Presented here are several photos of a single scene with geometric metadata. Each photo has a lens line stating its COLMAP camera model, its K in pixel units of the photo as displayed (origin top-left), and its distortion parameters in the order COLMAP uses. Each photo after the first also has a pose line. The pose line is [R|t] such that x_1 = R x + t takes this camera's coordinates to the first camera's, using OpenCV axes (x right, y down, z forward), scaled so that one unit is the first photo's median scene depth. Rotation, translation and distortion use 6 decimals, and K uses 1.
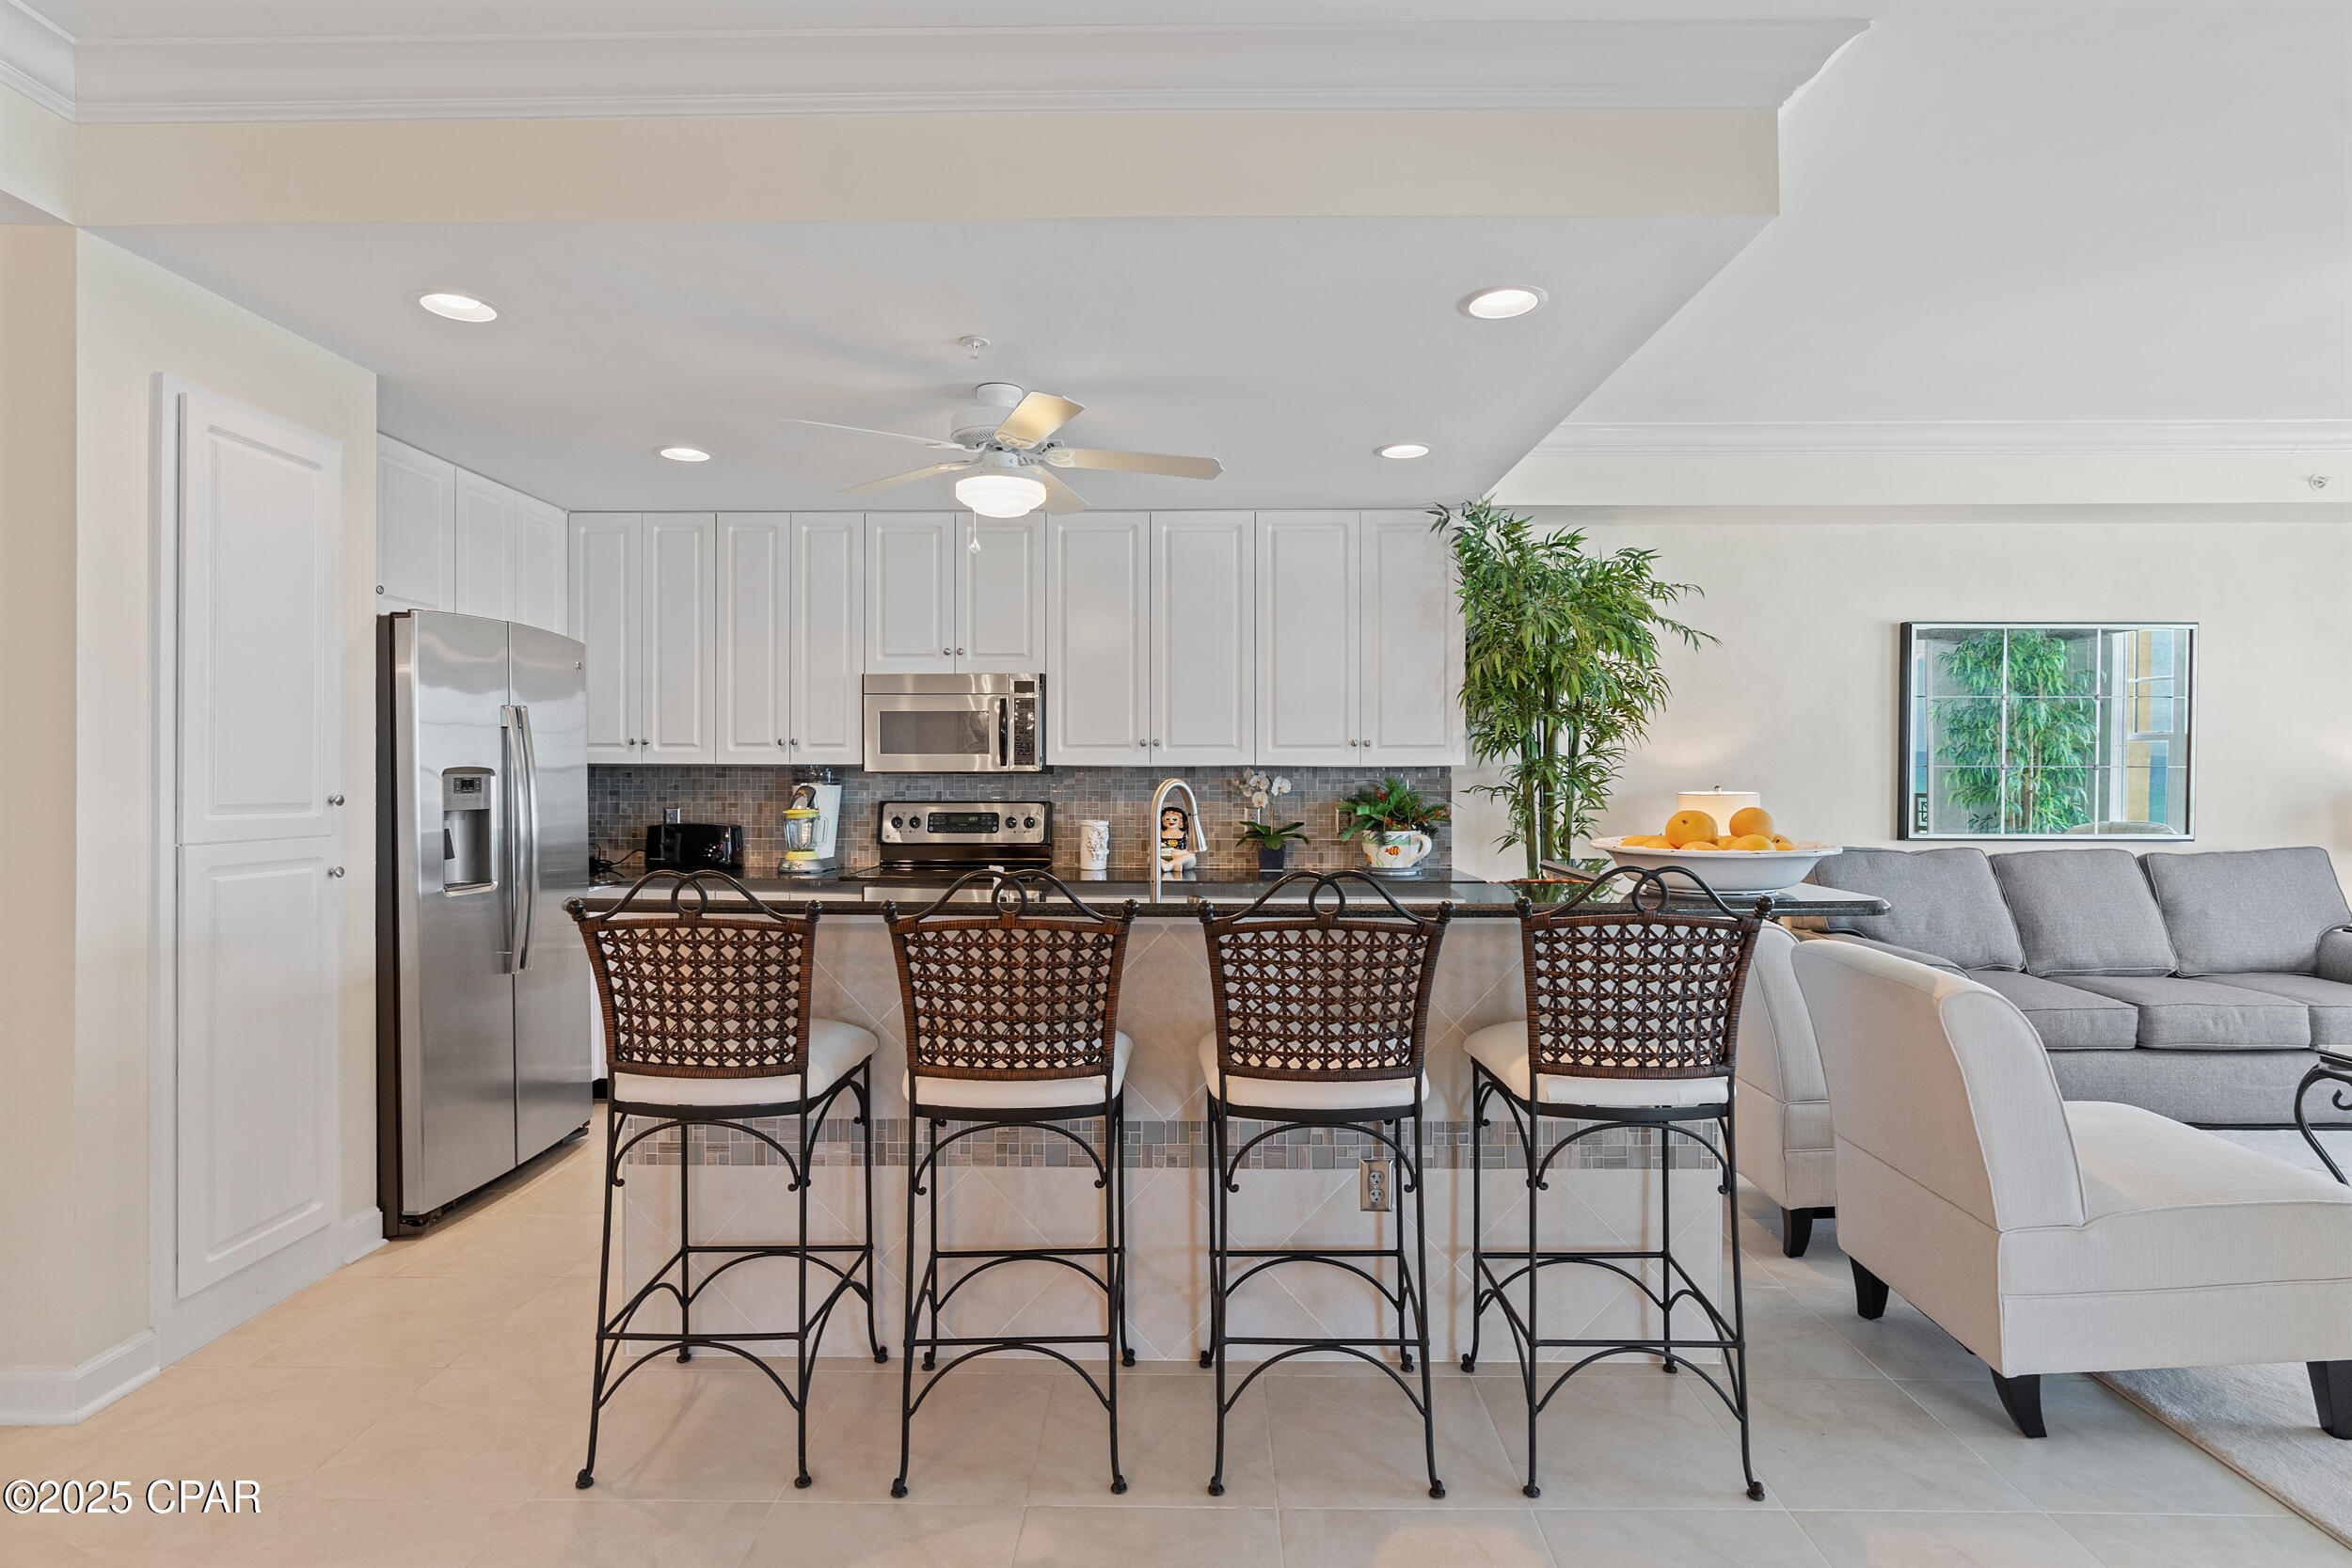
lens RADIAL K [[1159.3, 0, 1174.7], [0, 1159.3, 778.5], [0, 0, 1]] dist [-0.002160, 0.000461]
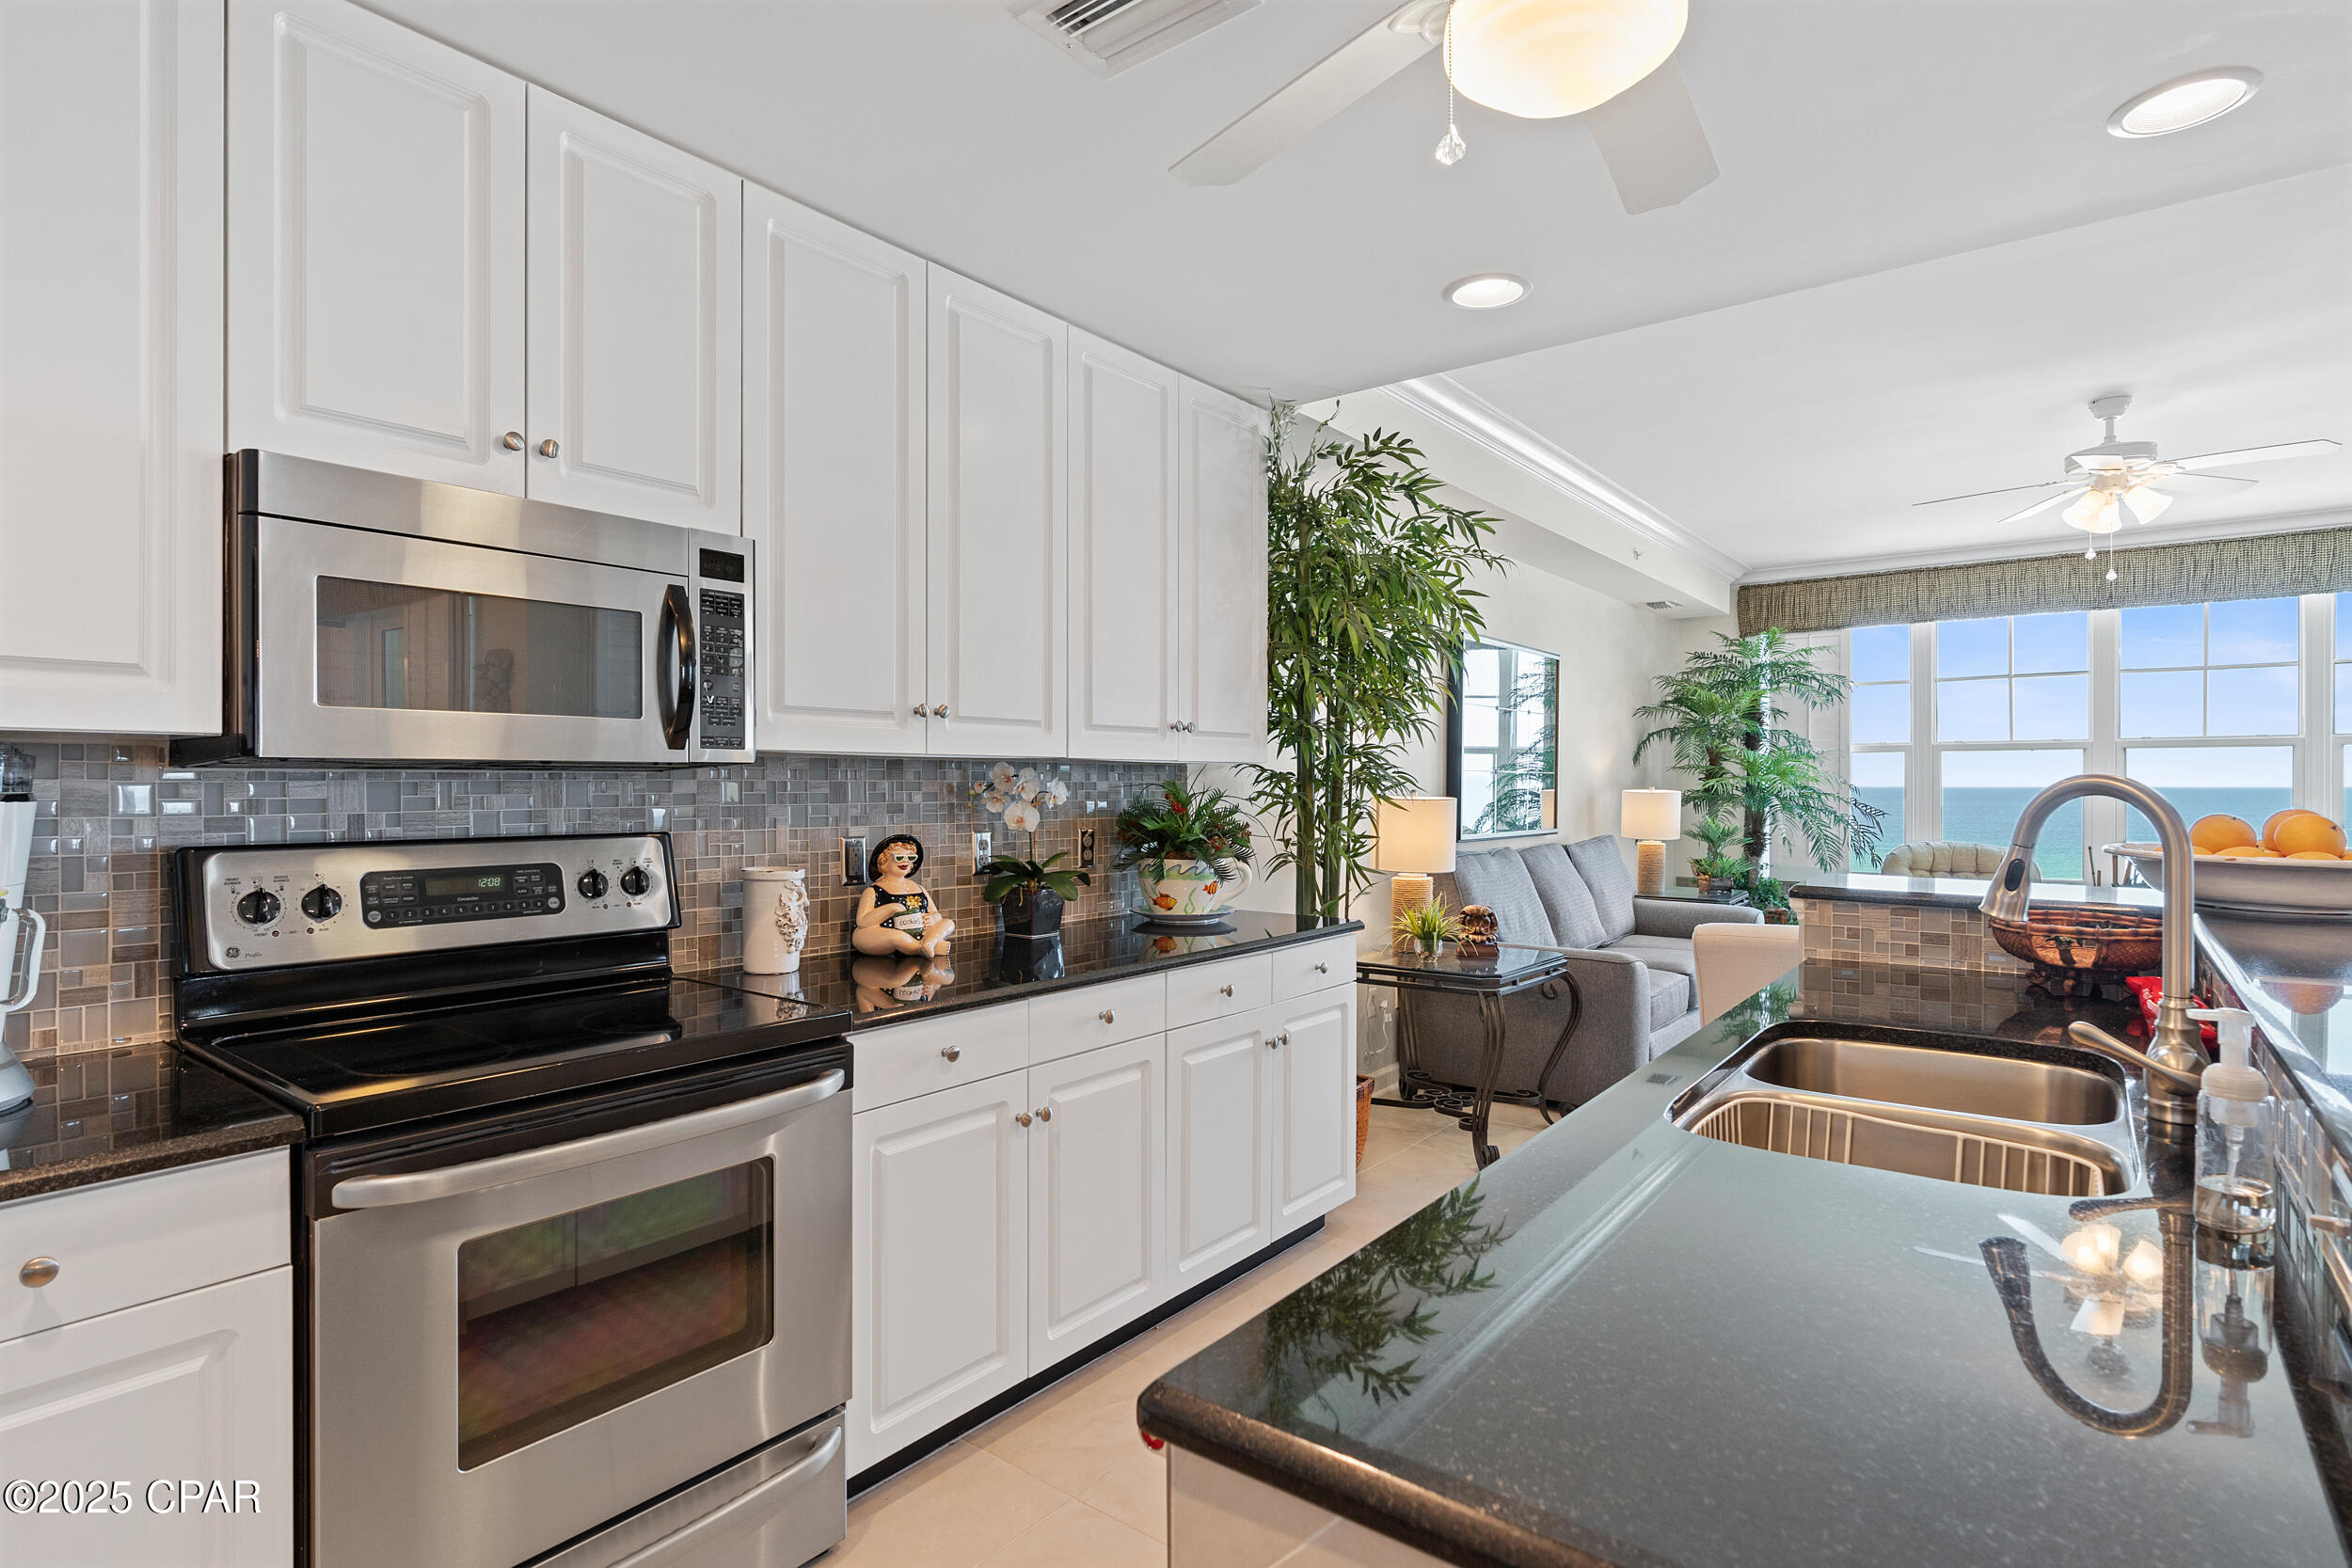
lens RADIAL K [[1173.5, 0, 1176.0], [0, 1173.5, 784.0], [0, 0, 1]] dist [-0.001582, -0.000375]
pose [[0.602891, -0.000717, 0.797823, -0.365736], [0.002964, 0.999995, -0.001341, 0.002633], [-0.797818, 0.003173, 0.602890, 0.594867]]
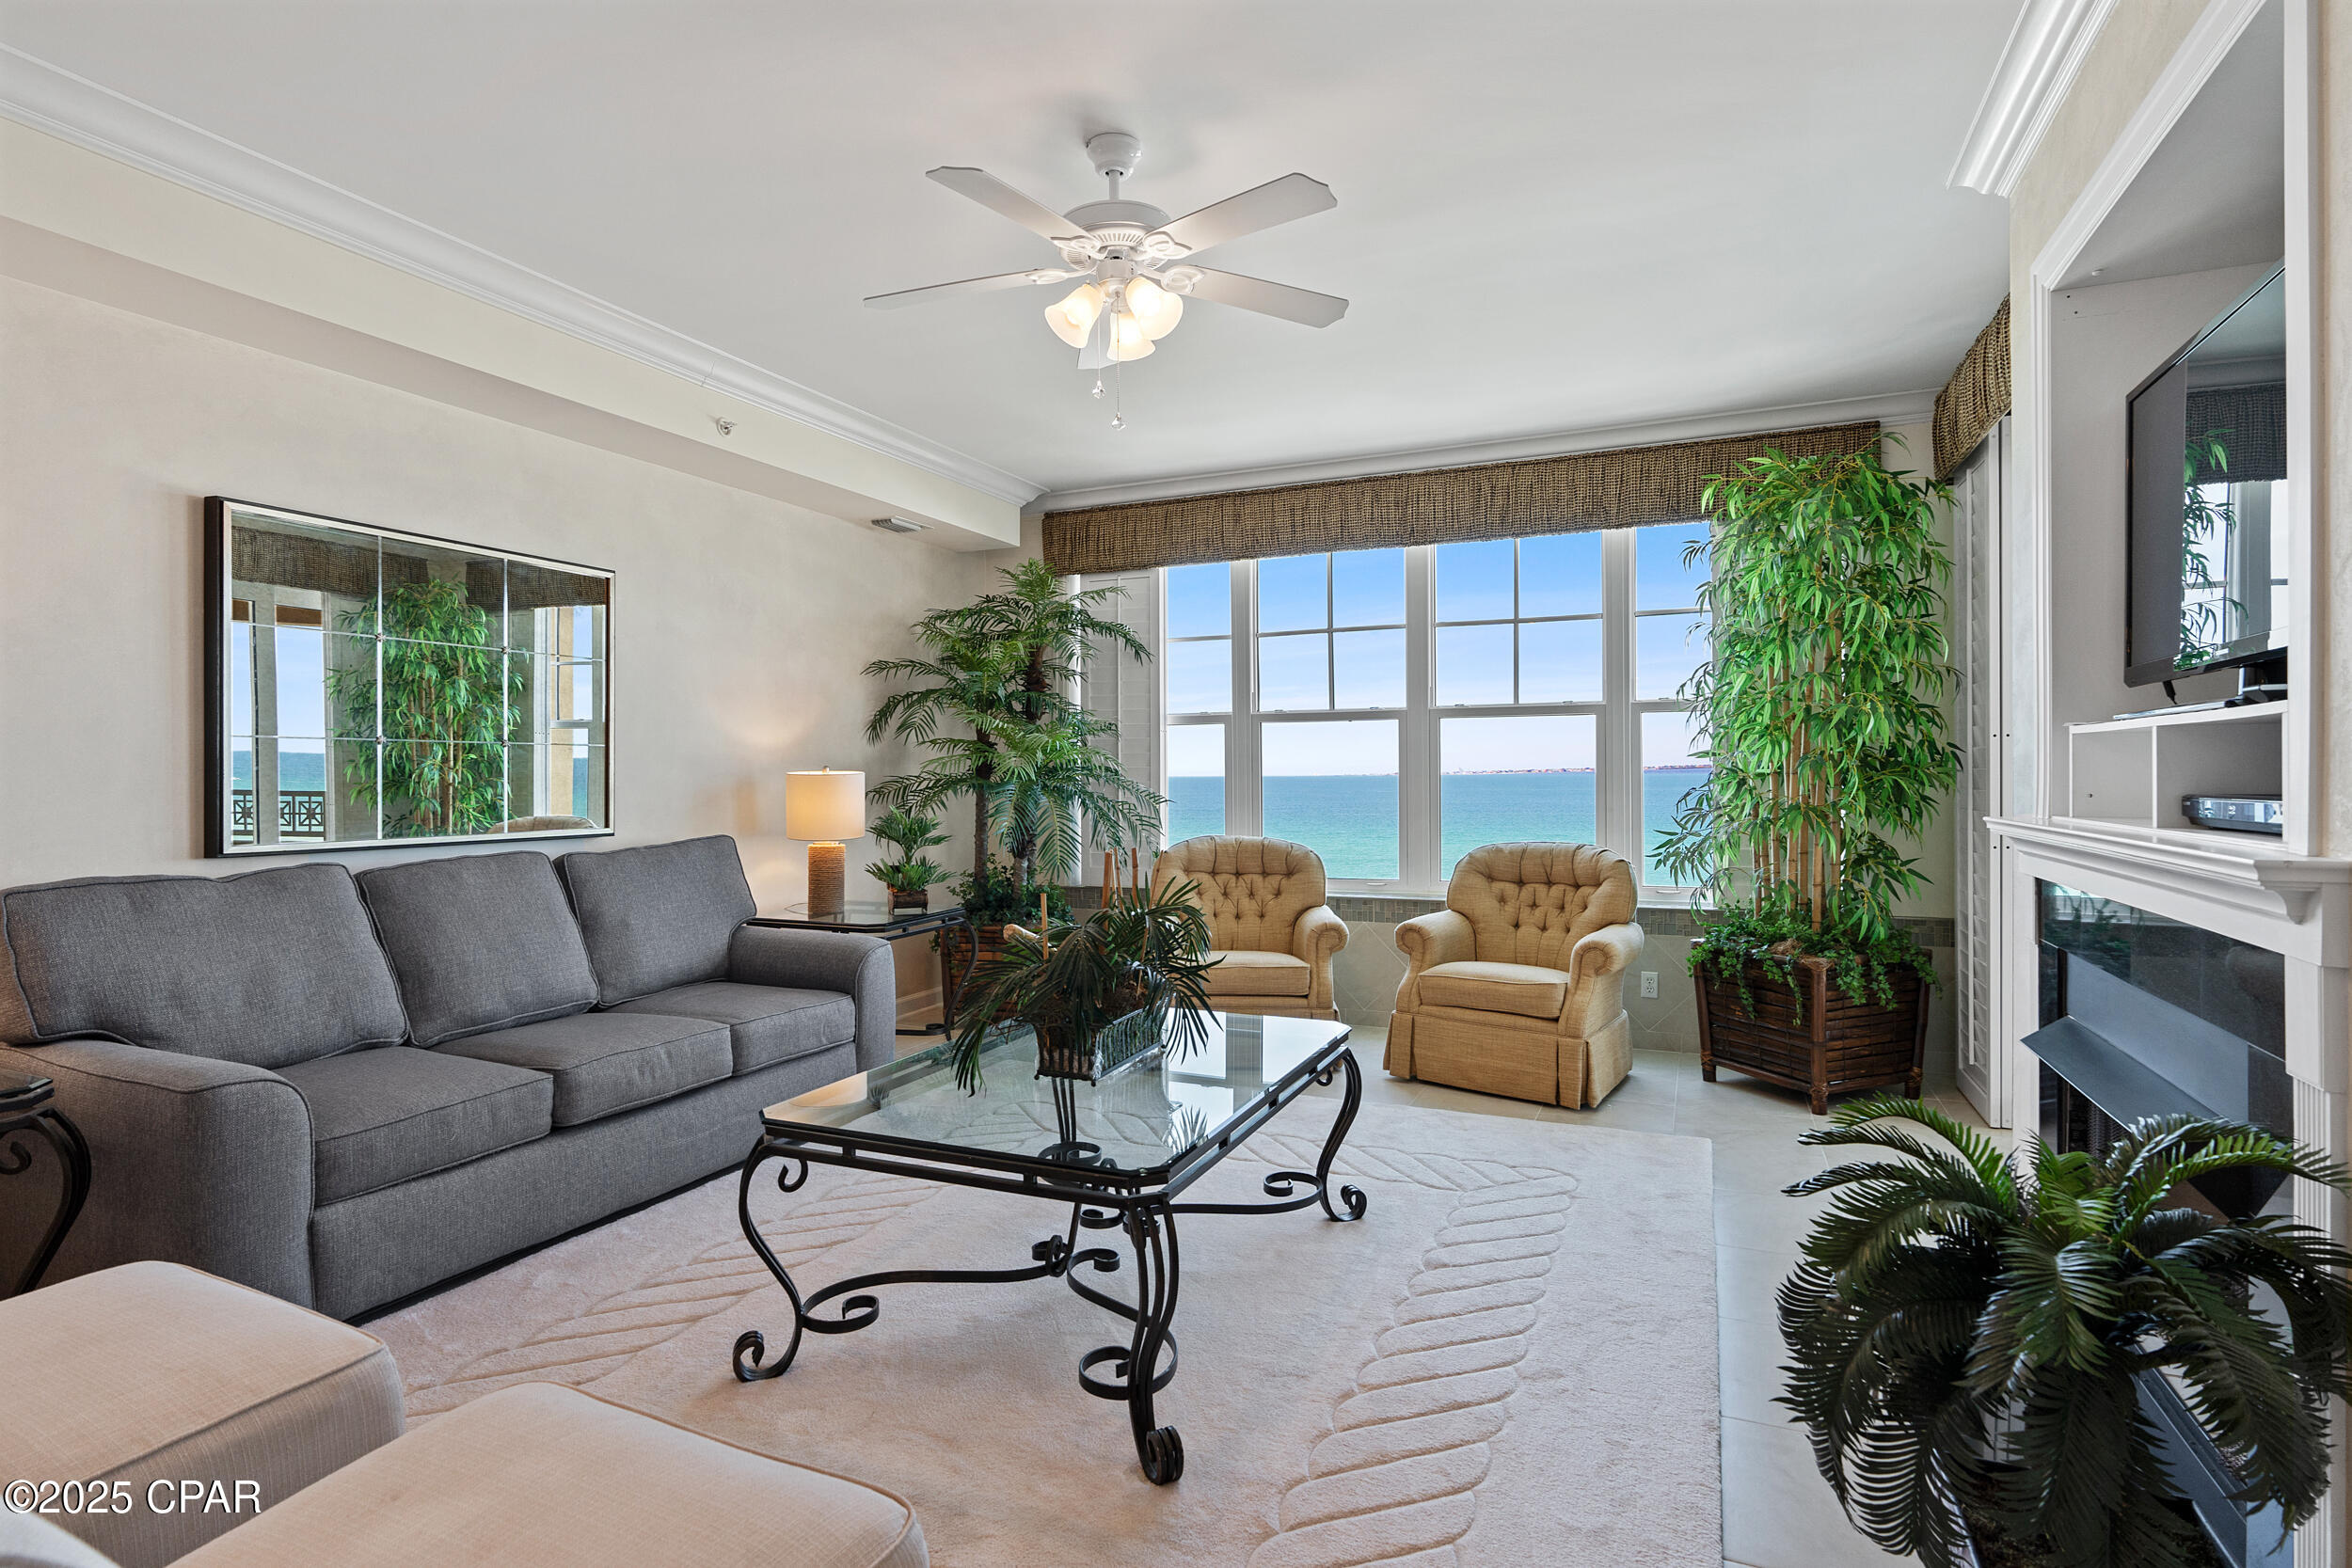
lens RADIAL K [[1188.7, 0, 1176.0], [0, 1188.7, 784.0], [0, 0, 1]] dist [-0.002650, 0.000345]
pose [[0.393085, -0.010970, 0.919437, 0.268279], [0.008767, 0.999928, 0.008182, 0.014505], [-0.919460, 0.004845, 0.393153, 0.308429]]
